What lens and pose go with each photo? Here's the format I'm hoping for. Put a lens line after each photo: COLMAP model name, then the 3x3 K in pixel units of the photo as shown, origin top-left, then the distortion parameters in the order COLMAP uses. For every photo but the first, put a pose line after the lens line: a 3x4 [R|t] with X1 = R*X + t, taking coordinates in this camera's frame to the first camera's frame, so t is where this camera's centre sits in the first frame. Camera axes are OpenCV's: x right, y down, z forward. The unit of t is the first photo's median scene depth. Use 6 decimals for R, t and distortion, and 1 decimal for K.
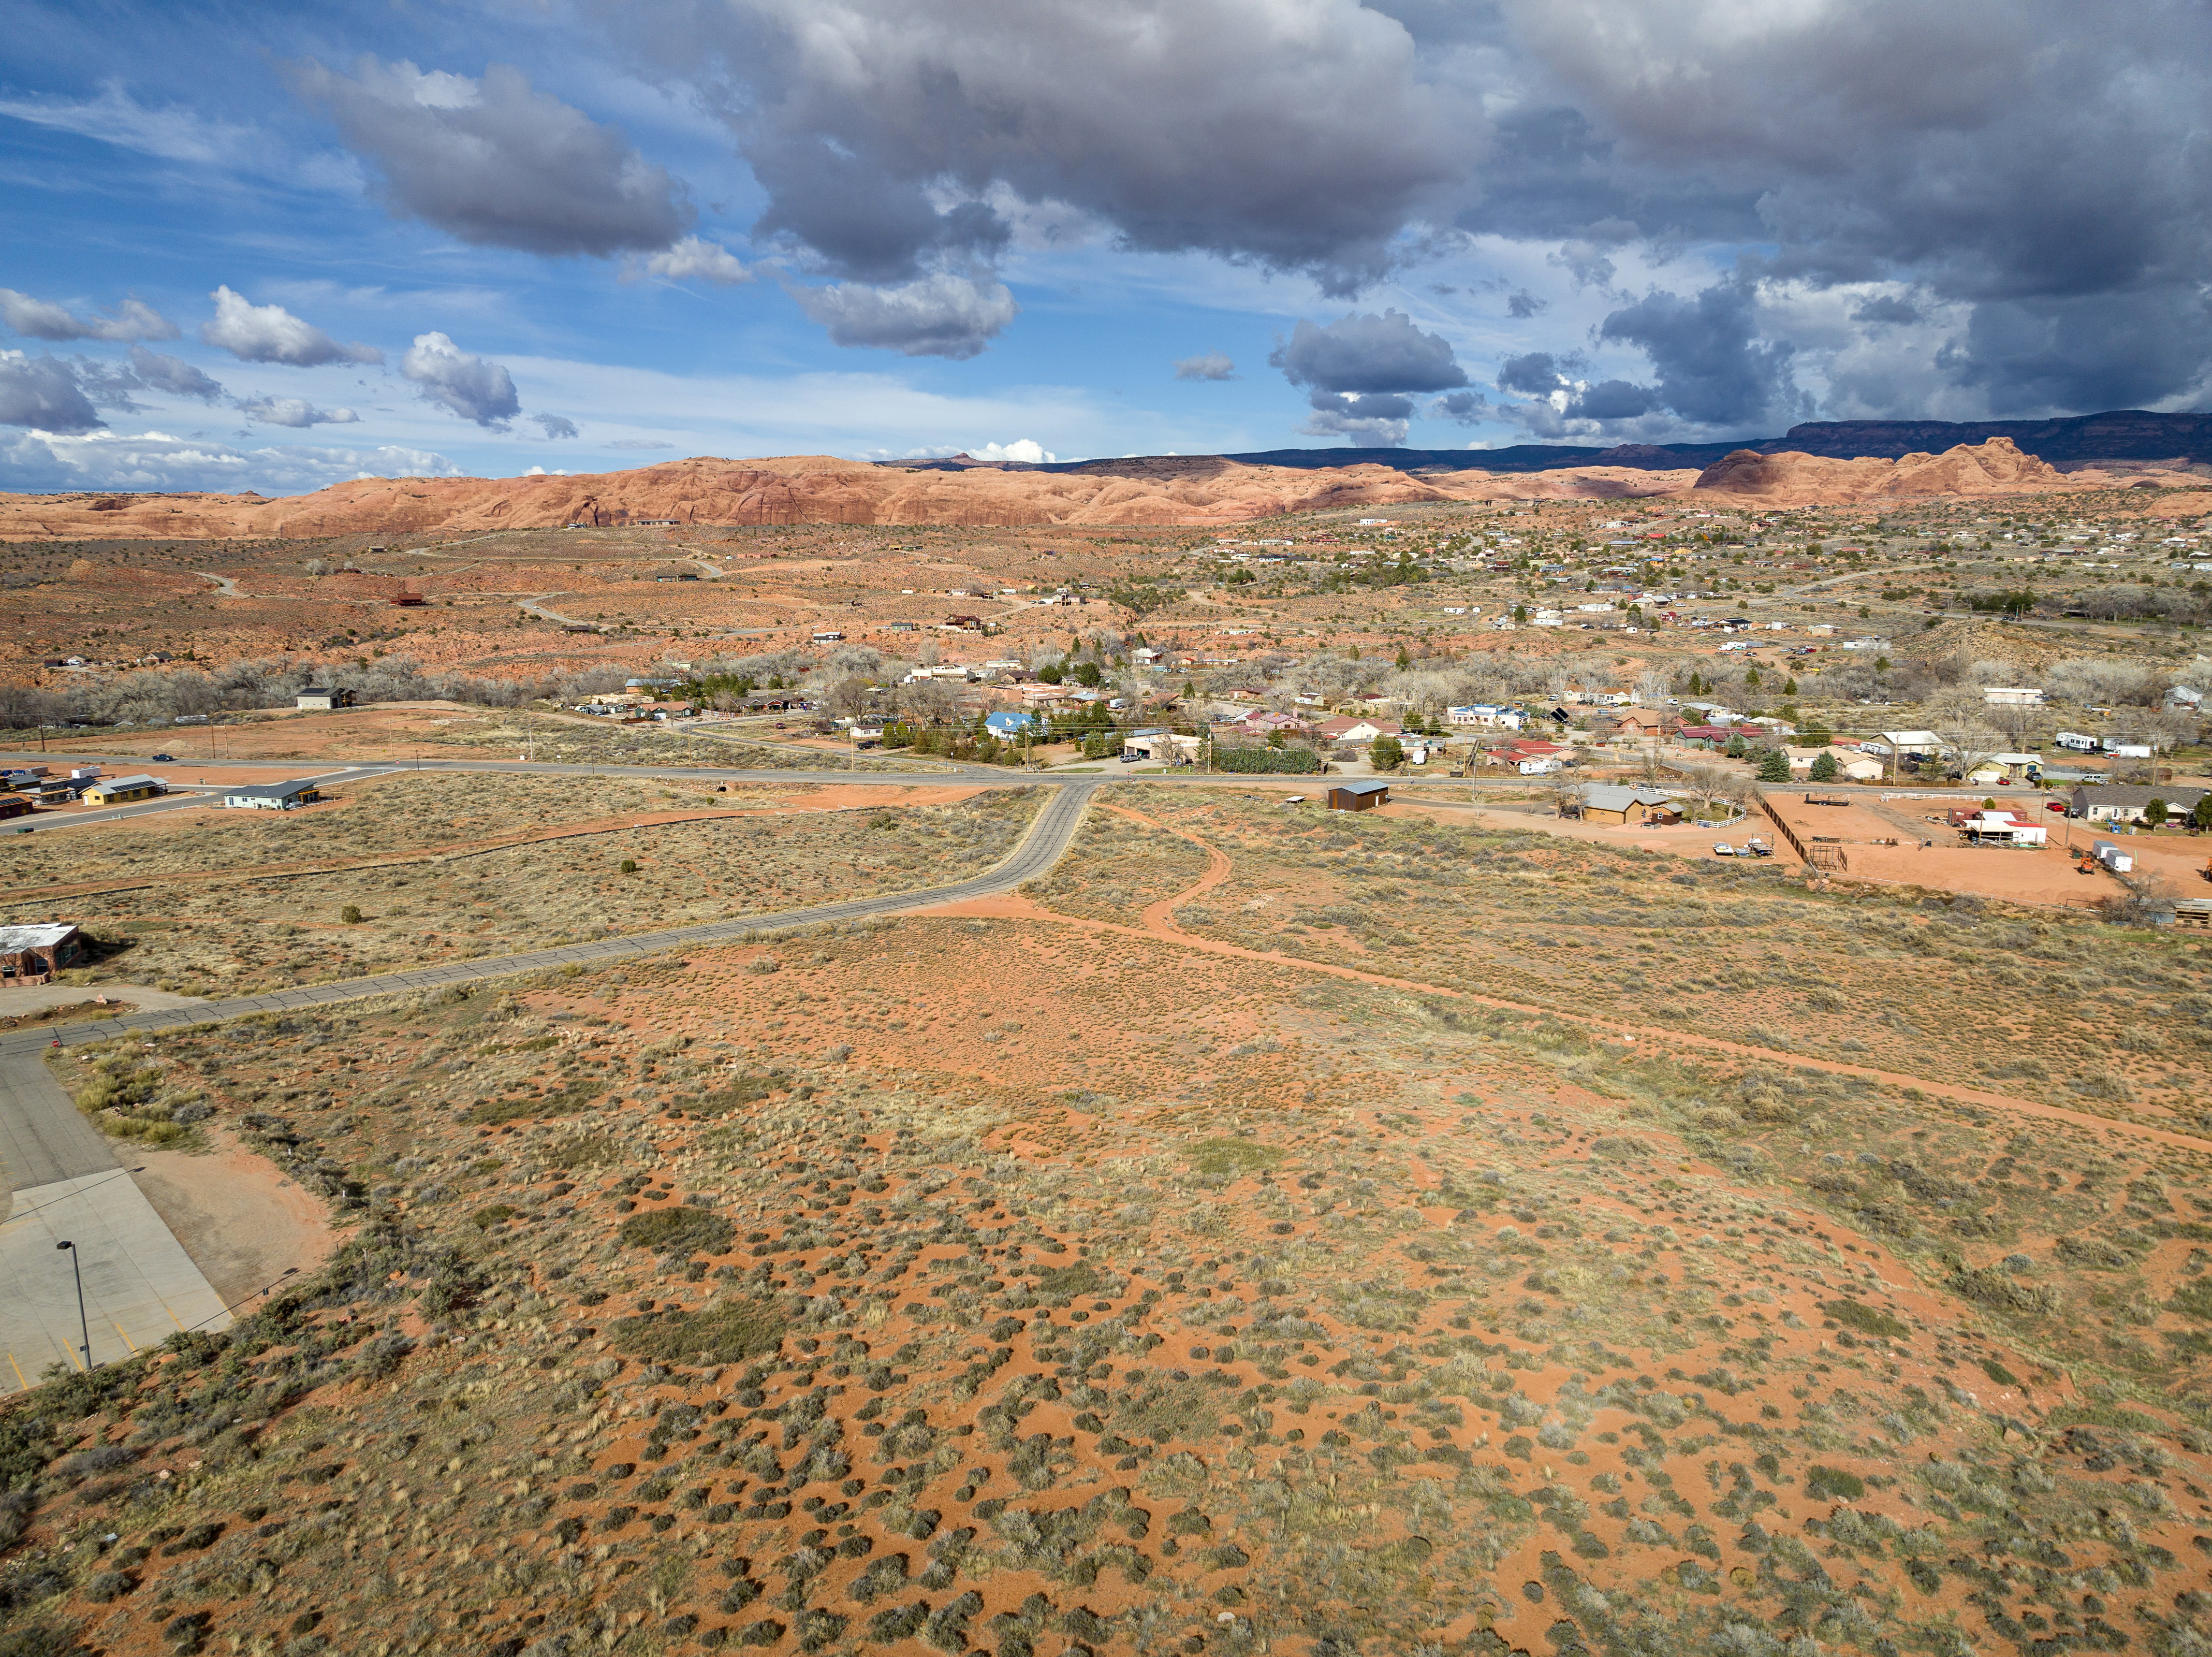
lens RADIAL K [[1586.1, 0, 1106.0], [0, 1586.1, 828.5], [0, 0, 1]] dist [-0.040301, 0.008575]
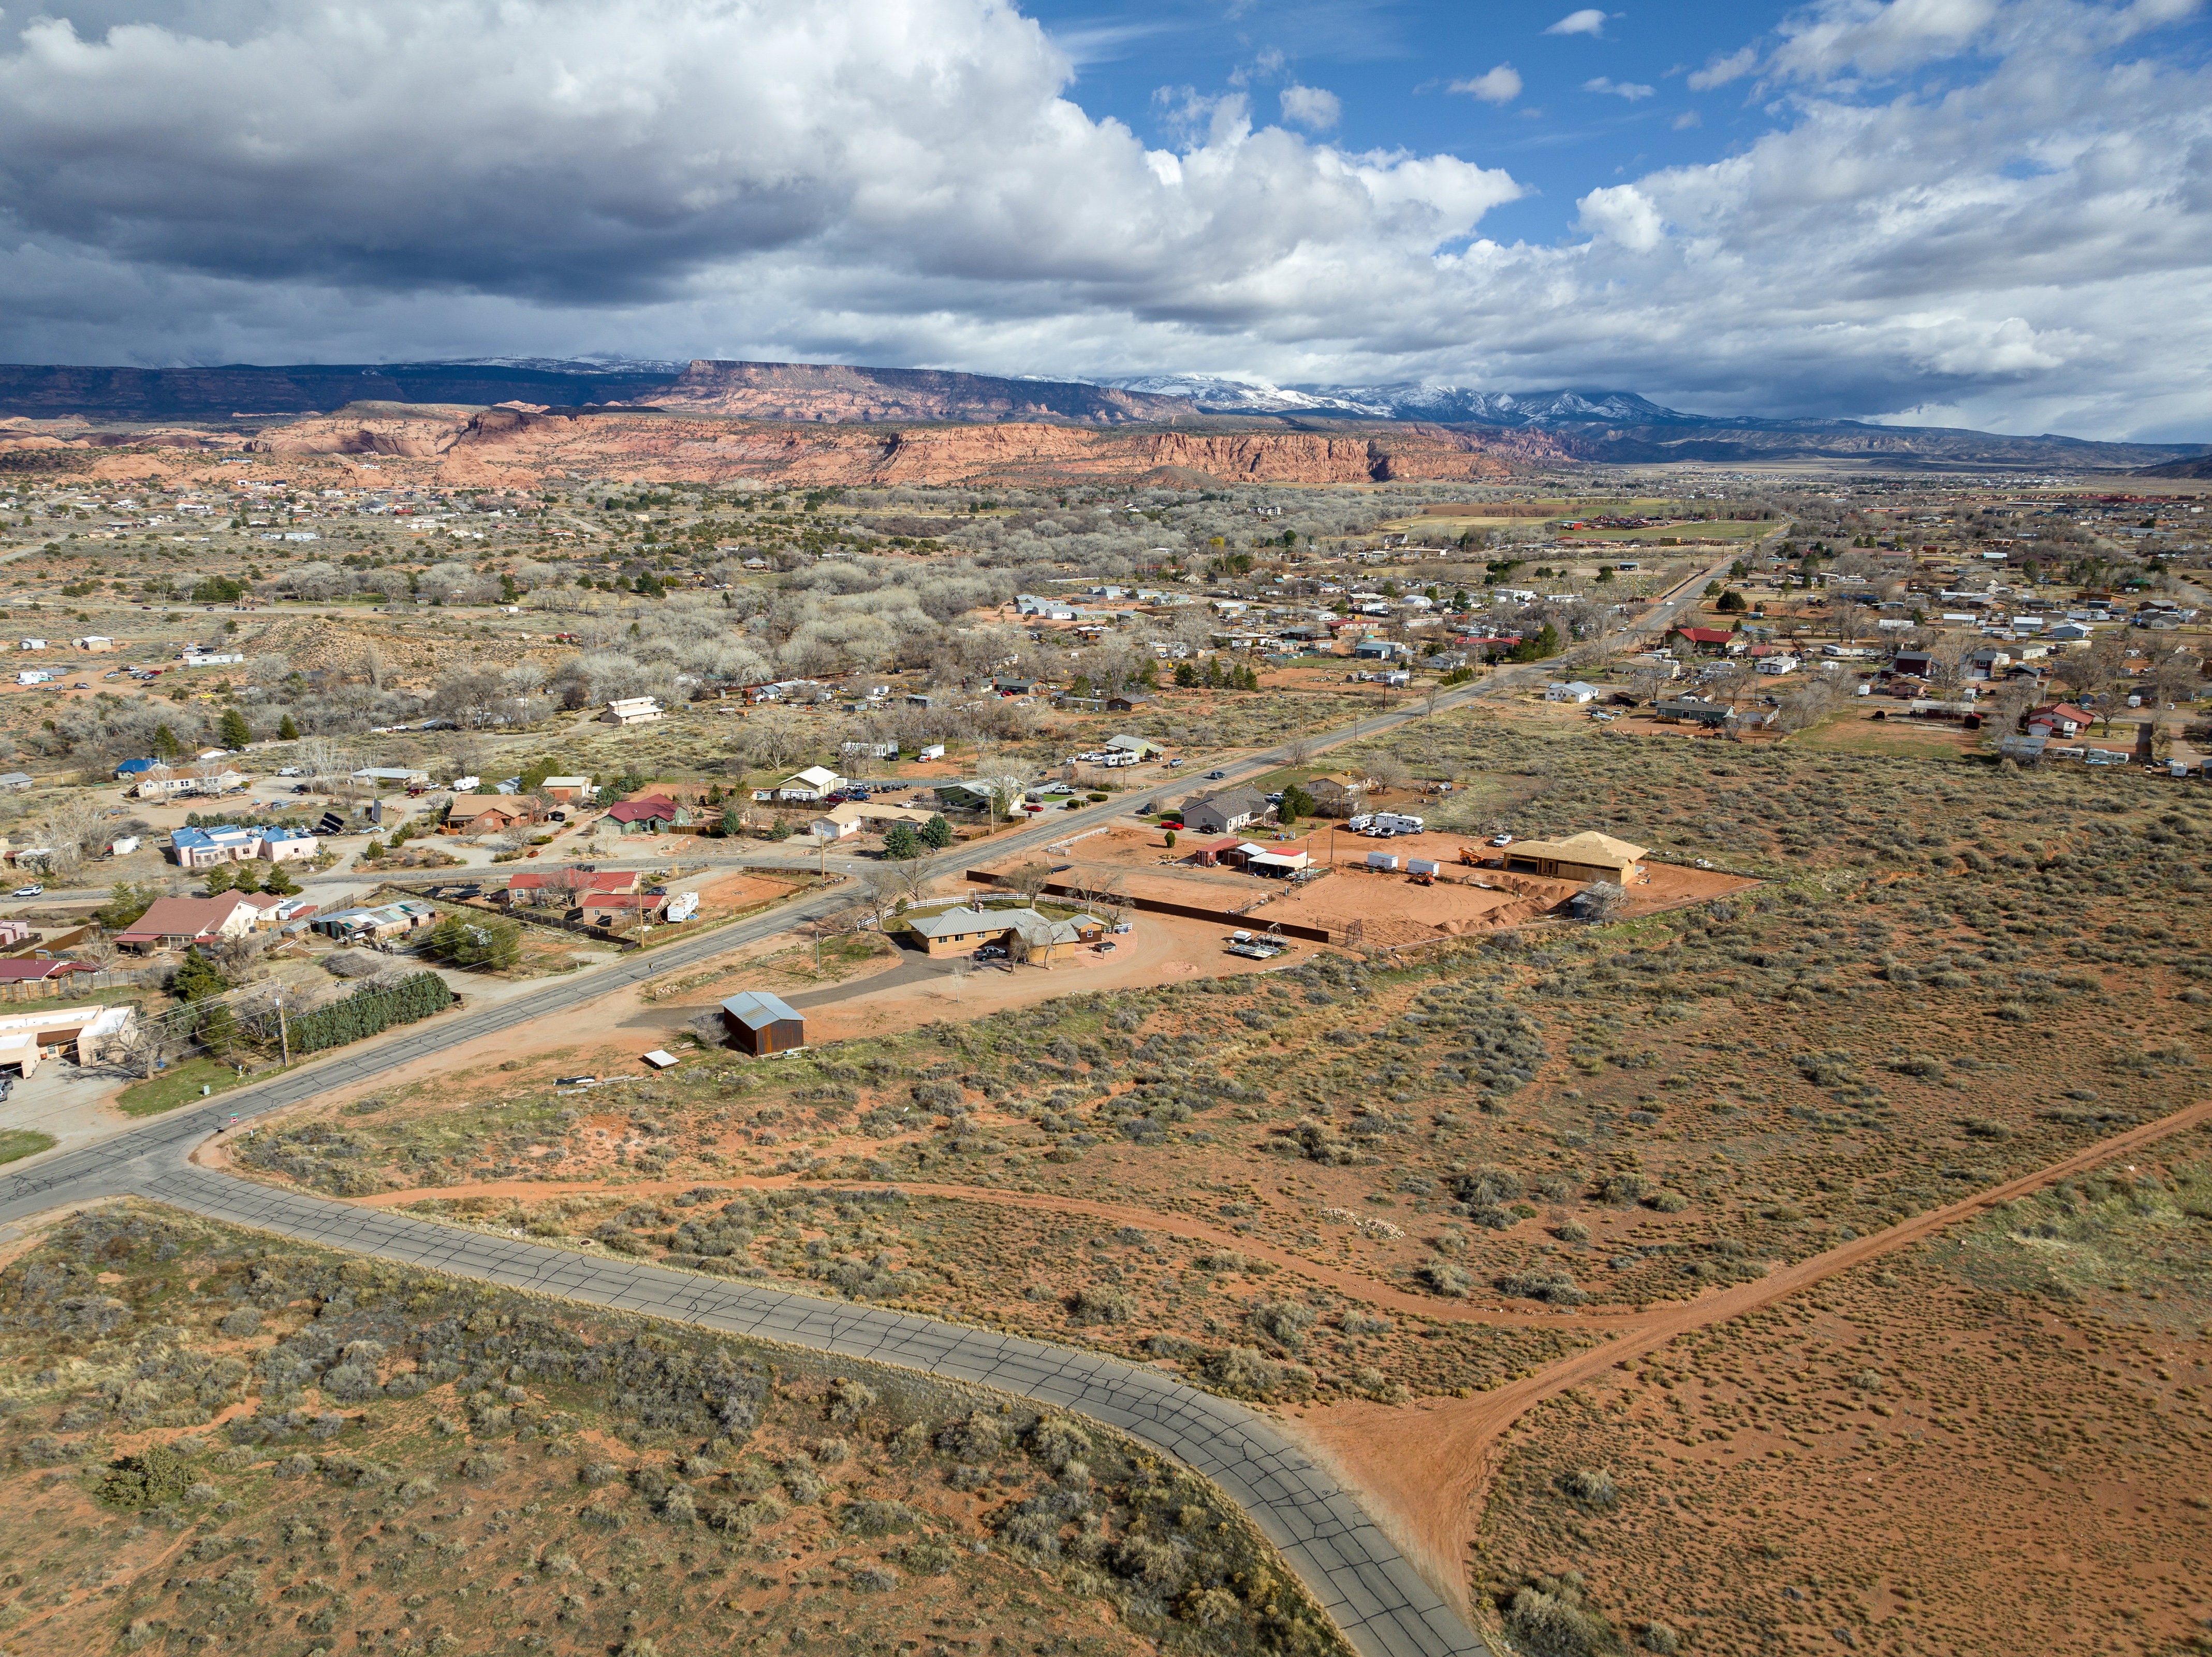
lens RADIAL K [[1558.9, 0, 1106.0], [0, 1558.9, 828.5], [0, 0, 1]] dist [-0.002816, -0.001079]
pose [[0.341464, -0.203576, 0.917583, -0.115265], [0.175351, 0.972919, 0.150599, -0.053010], [-0.923393, 0.109475, 0.367915, 0.188423]]
